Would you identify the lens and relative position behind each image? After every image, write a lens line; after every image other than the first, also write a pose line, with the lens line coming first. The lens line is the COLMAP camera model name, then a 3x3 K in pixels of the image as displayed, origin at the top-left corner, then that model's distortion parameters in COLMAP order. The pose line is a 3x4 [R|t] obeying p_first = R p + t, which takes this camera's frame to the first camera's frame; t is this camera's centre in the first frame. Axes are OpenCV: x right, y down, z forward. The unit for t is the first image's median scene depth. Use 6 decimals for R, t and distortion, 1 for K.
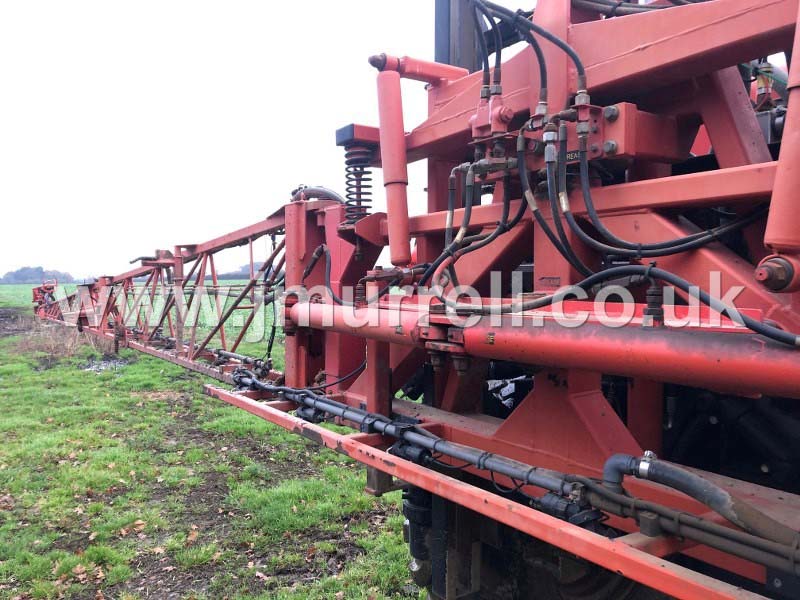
lens RADIAL K [[665.3, 0, 400.0], [0, 665.3, 300.0], [0, 0, 1]] dist [0.033917, -0.015077]
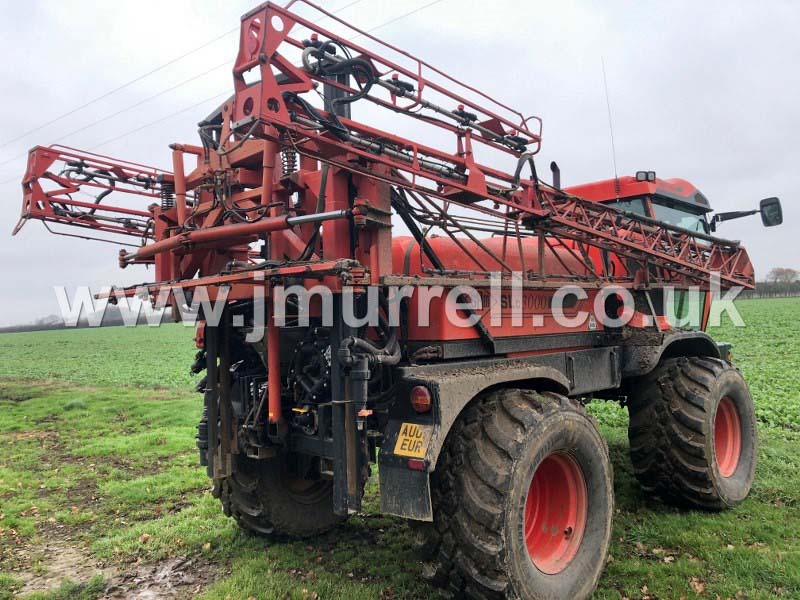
lens RADIAL K [[665.3, 0, 400.0], [0, 665.3, 300.0], [0, 0, 1]] dist [0.033917, -0.015077]
pose [[0.980374, -0.030222, 0.194817, 0.109628], [0.041626, 0.997634, -0.054711, -0.003277], [-0.192703, 0.061747, 0.979312, -0.565406]]
